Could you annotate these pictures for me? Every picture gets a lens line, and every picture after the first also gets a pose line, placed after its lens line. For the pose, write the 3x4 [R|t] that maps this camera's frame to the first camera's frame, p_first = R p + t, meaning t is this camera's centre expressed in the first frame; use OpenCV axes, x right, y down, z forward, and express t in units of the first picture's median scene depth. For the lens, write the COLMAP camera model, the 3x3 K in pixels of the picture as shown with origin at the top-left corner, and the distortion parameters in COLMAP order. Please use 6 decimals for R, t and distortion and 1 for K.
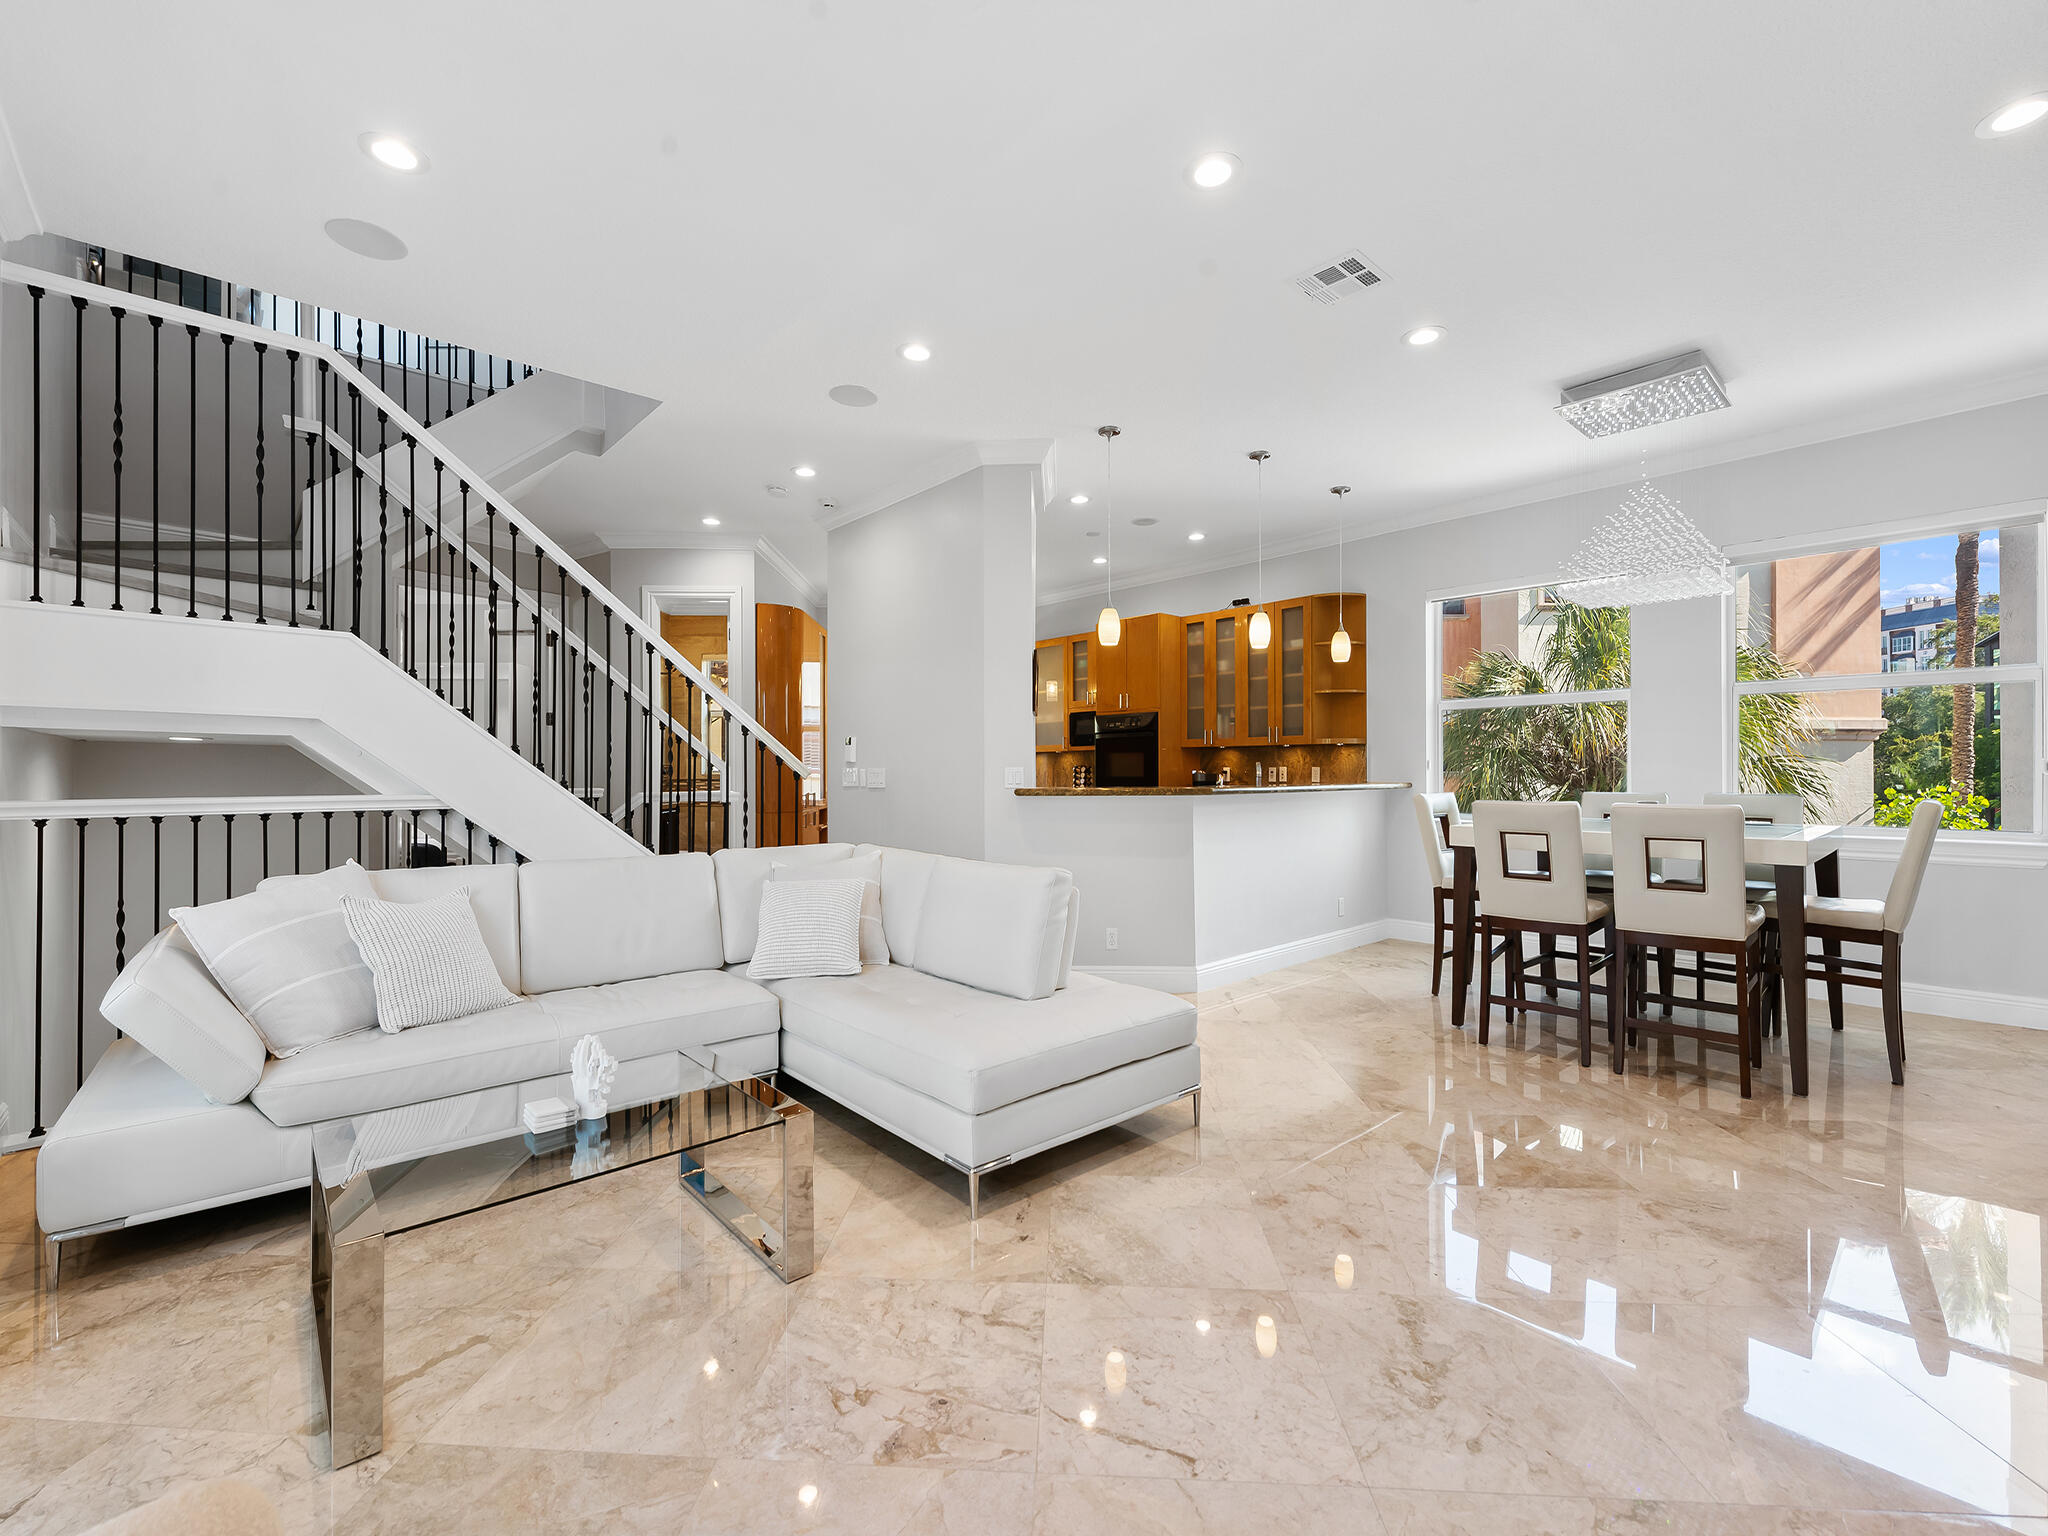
lens RADIAL K [[877.8, 0, 1019.4], [0, 877.8, 784.9], [0, 0, 1]] dist [-0.003883, -0.000401]
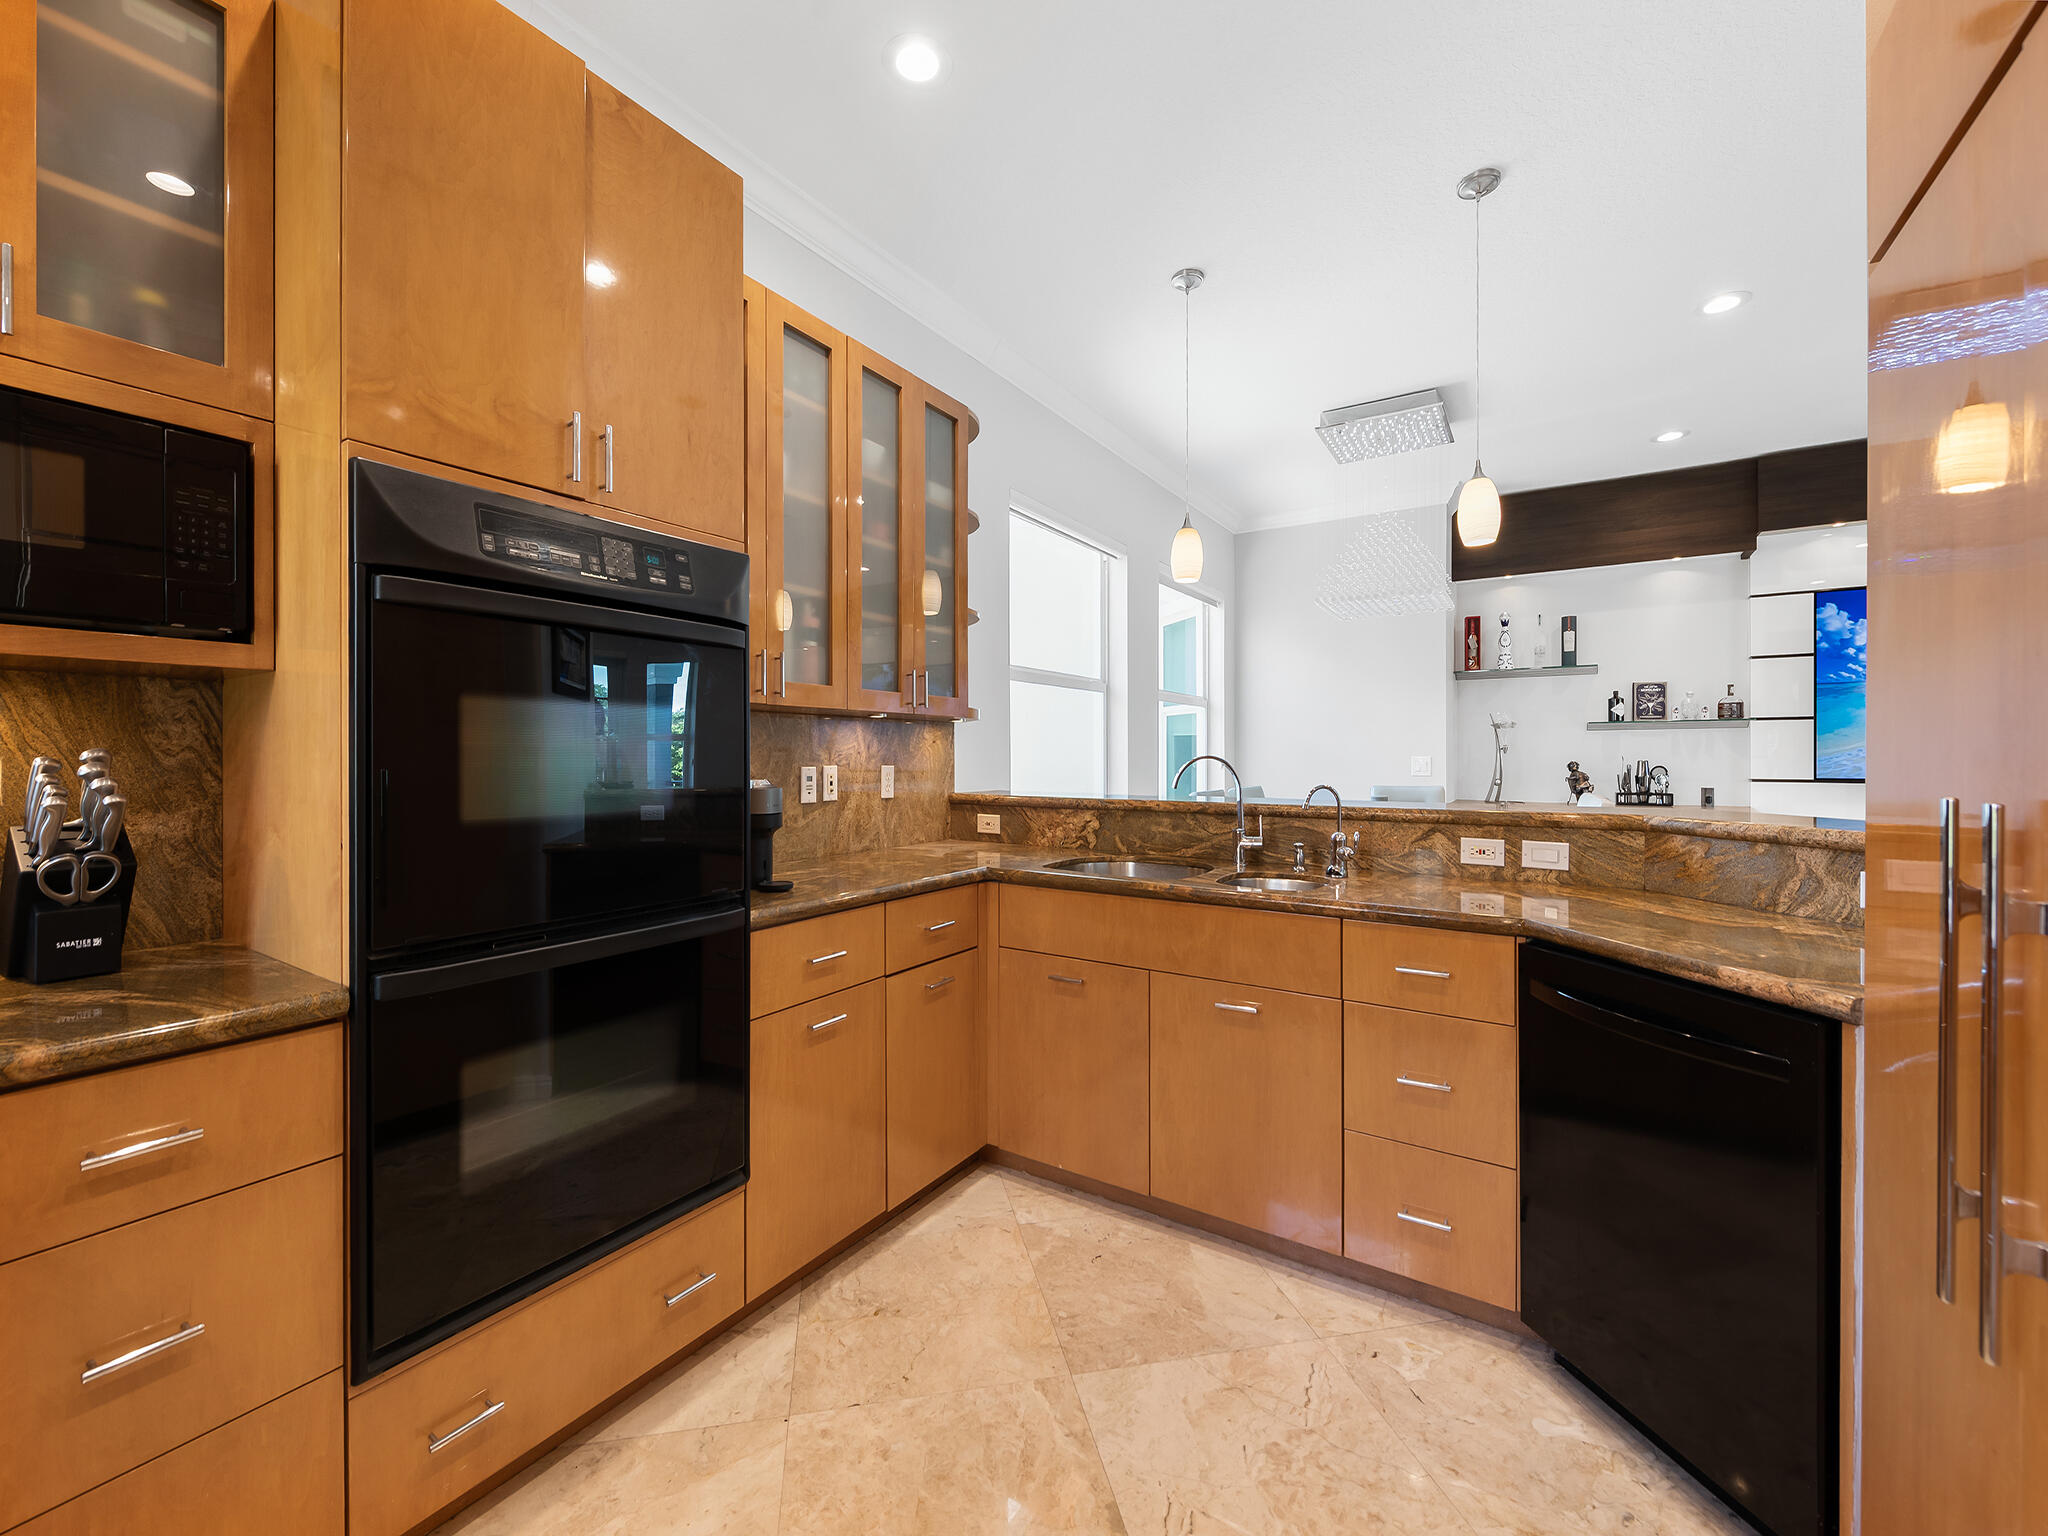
lens RADIAL K [[824.8, 0, 1018.9], [0, 824.8, 759.4], [0, 0, 1]] dist [0.016750, -0.011522]
pose [[-0.257896, 0.000230, 0.966173, -0.123741], [0.017650, 0.999834, 0.004473, -0.033536], [-0.966012, 0.018207, -0.257857, 1.450967]]
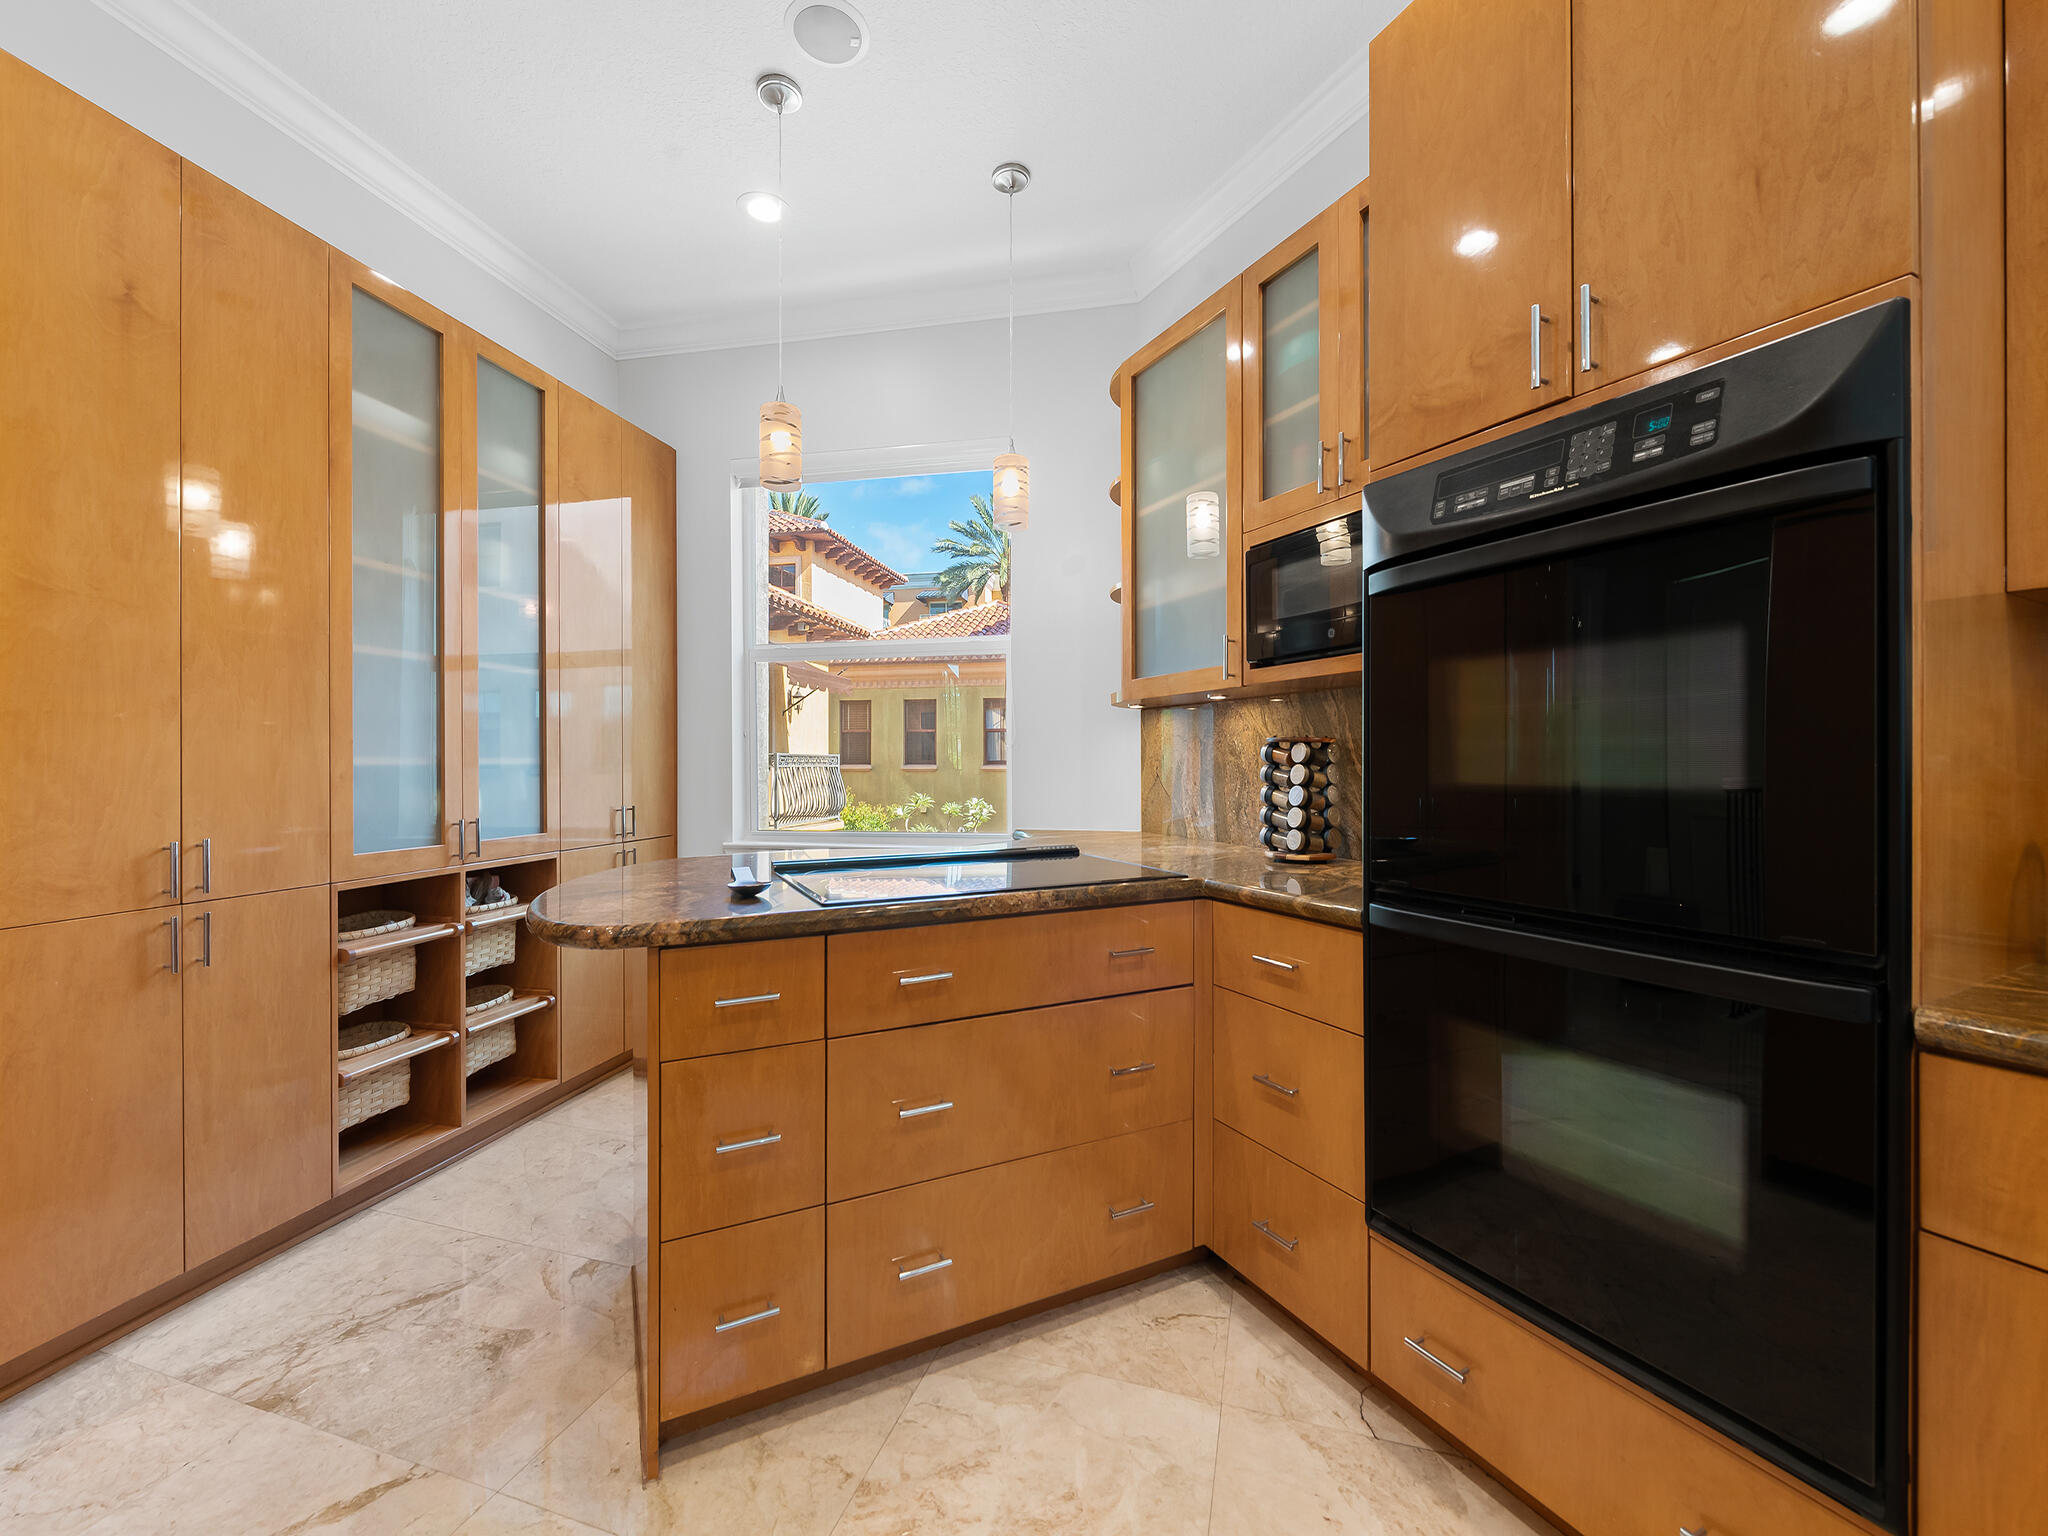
lens RADIAL K [[824.8, 0, 1018.9], [0, 824.8, 759.4], [0, 0, 1]] dist [0.016750, -0.011522]
pose [[0.970321, -0.003162, -0.241798, 0.085810], [-0.001312, 0.999831, -0.018339, -0.019793], [0.241815, 0.018112, 0.970153, 1.271147]]
